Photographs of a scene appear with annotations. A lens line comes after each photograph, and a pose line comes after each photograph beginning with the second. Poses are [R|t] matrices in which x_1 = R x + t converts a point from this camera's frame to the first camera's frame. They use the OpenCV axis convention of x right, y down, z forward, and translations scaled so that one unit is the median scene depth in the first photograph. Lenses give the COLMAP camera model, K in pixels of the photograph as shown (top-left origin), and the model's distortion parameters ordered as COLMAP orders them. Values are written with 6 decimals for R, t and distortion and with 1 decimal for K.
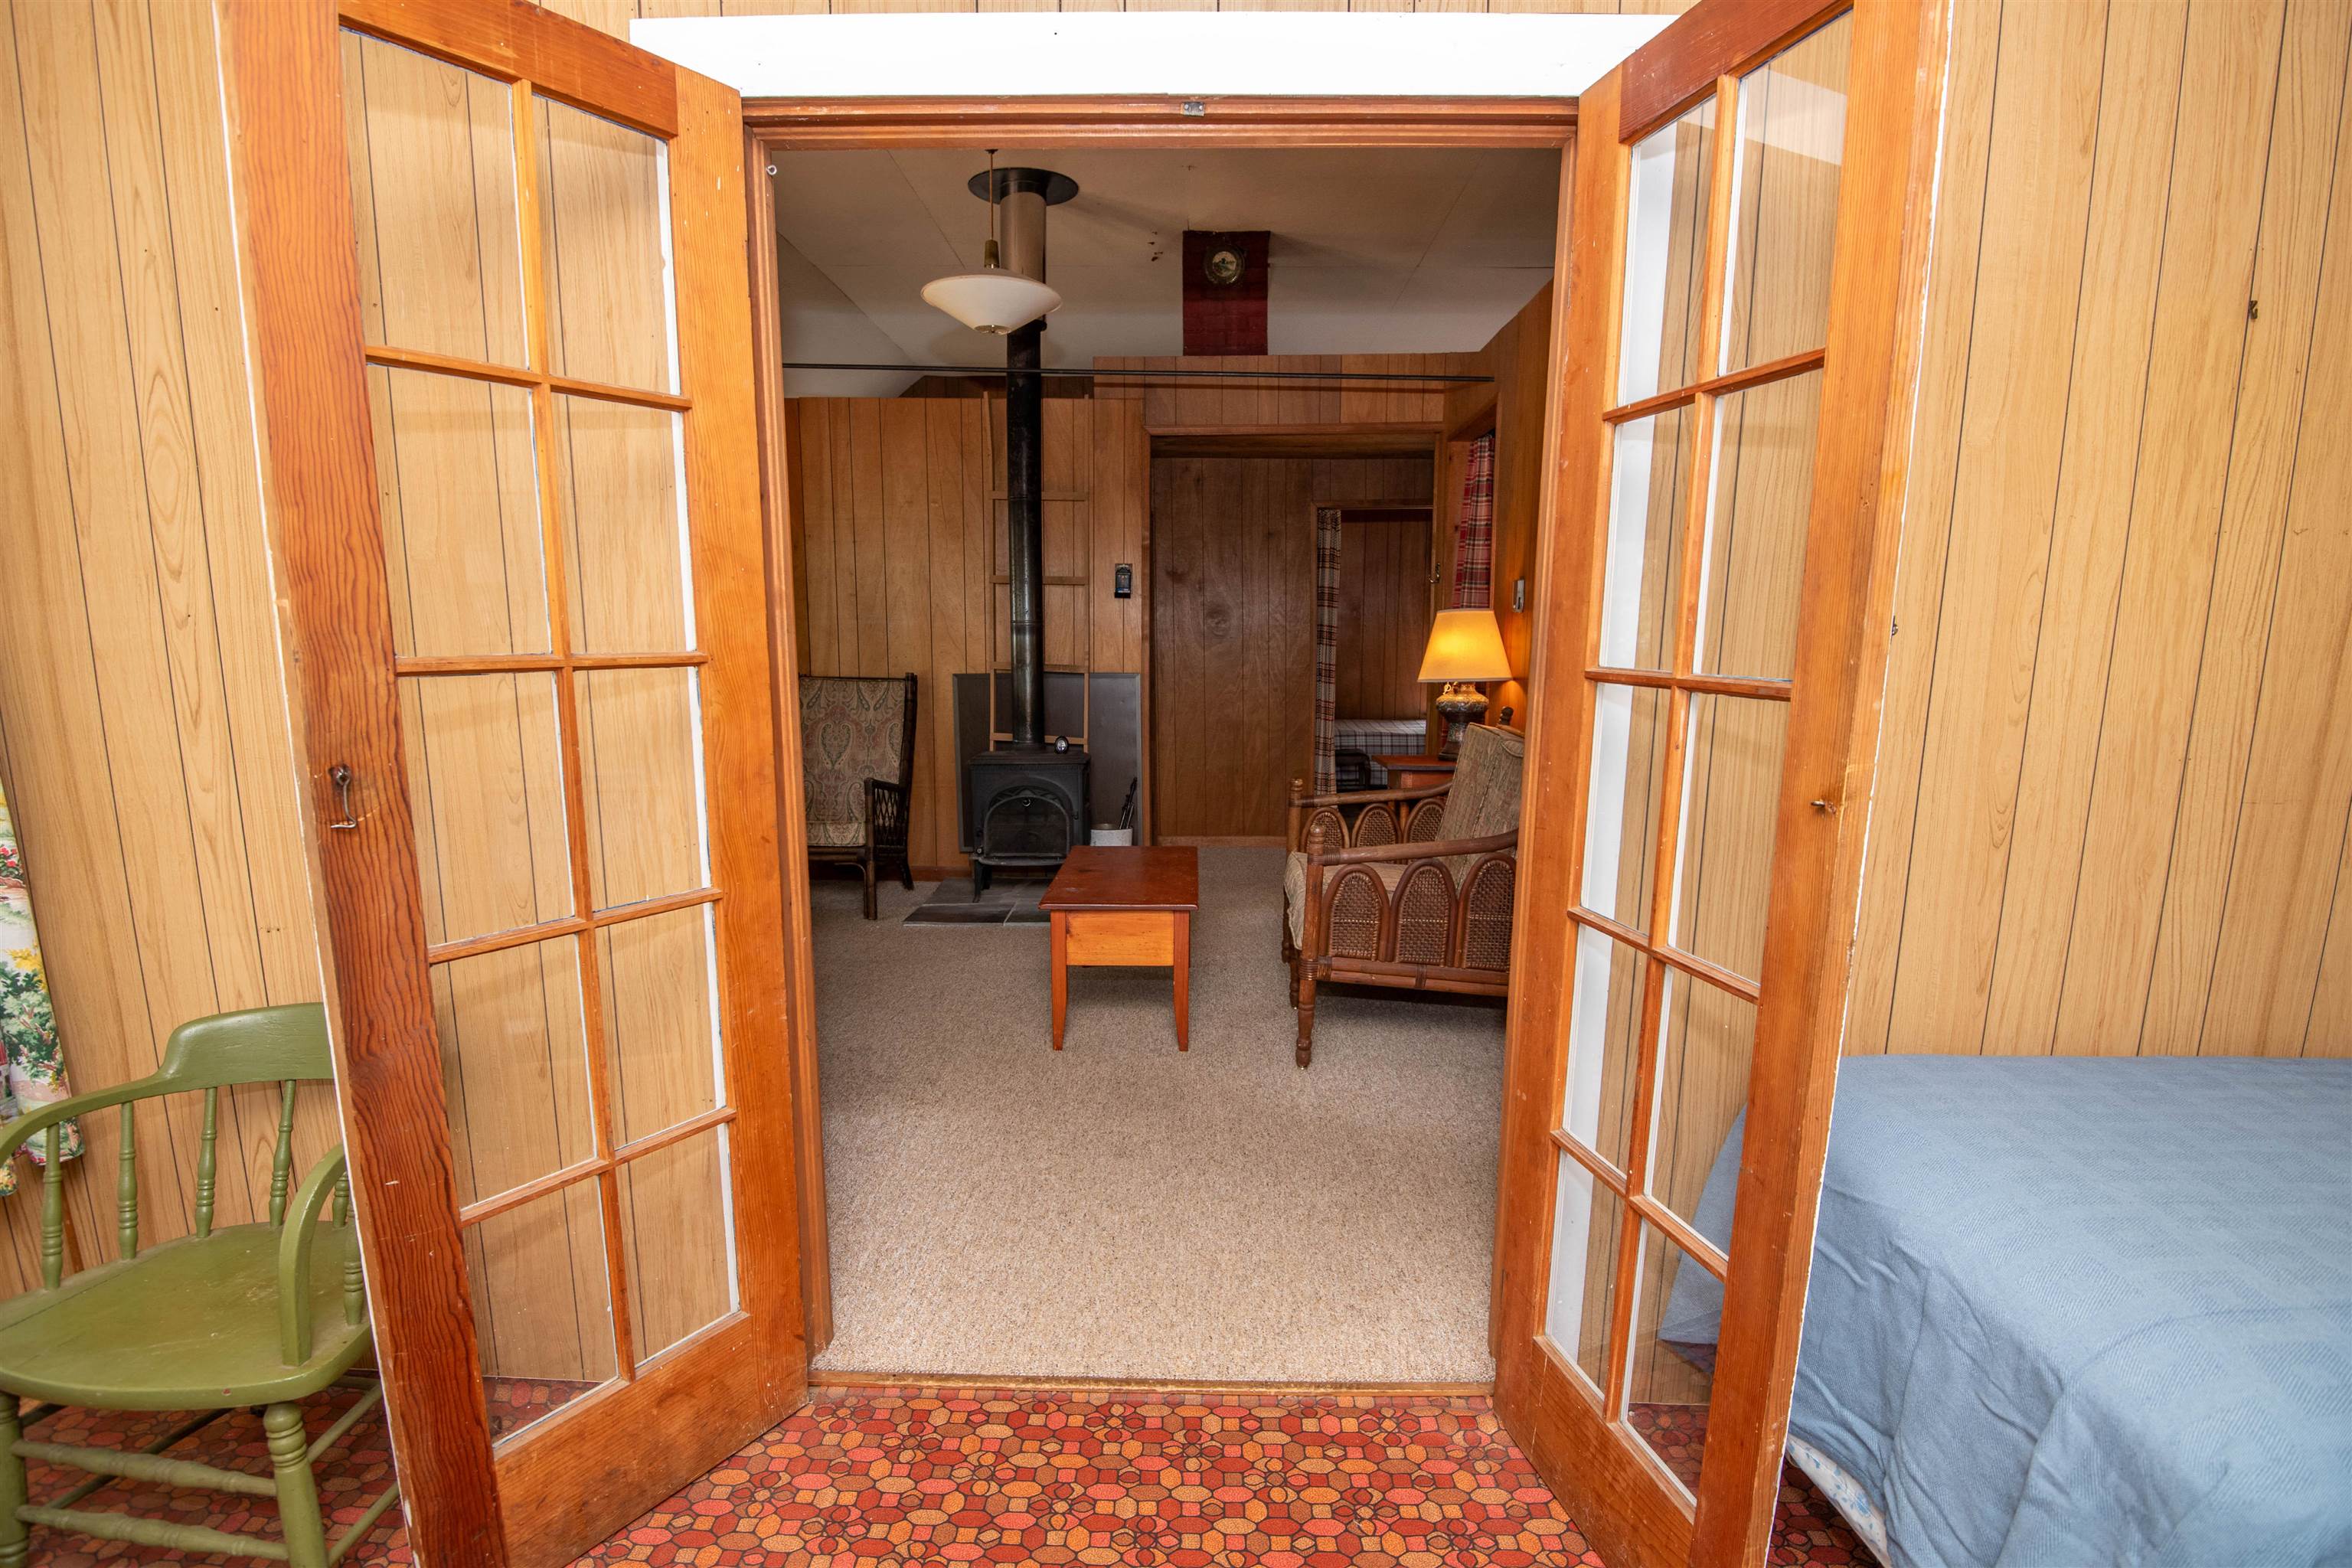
lens RADIAL K [[1172.9, 0, 1208.7], [0, 1172.9, 849.5], [0, 0, 1]] dist [-0.011528, -0.008566]
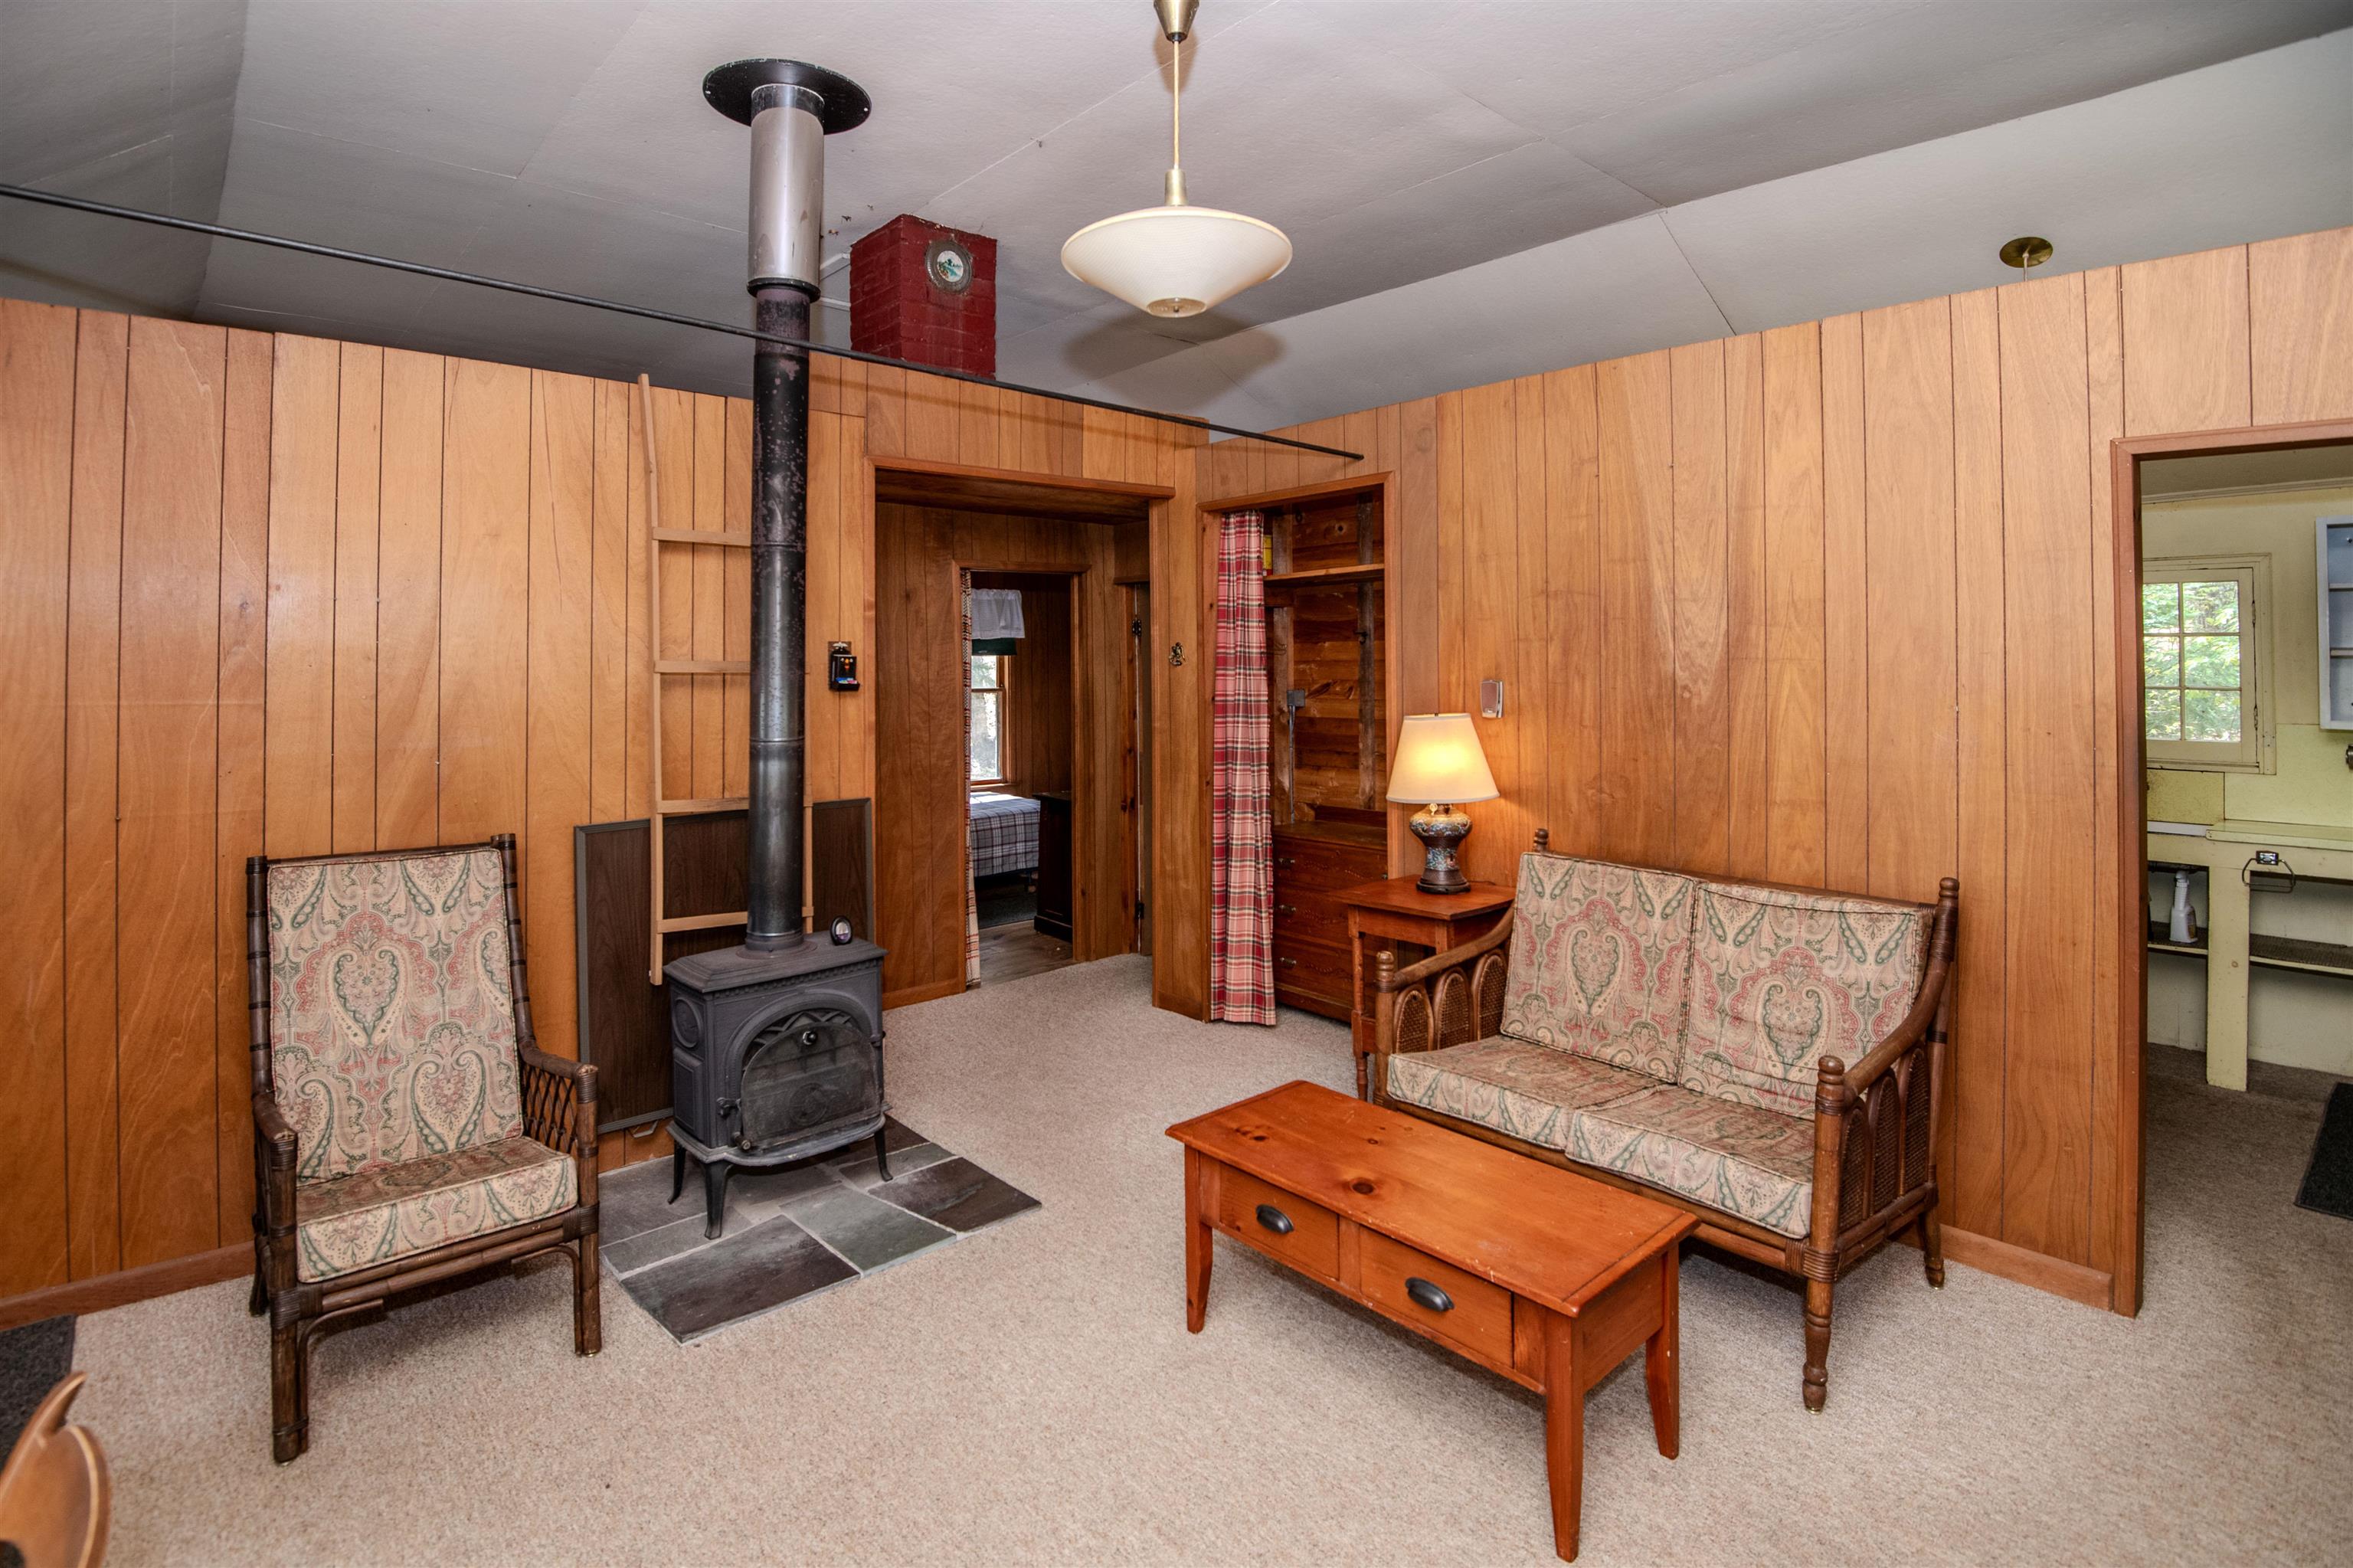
lens RADIAL K [[1173.4, 0, 1118.1], [0, 1173.4, 637.0], [0, 0, 1]] dist [-0.011528, -0.008566]
pose [[0.756930, 0.001904, 0.653493, -0.404797], [0.120526, 0.982434, -0.142467, -0.130675], [-0.642285, 0.186600, 0.743404, 0.387352]]
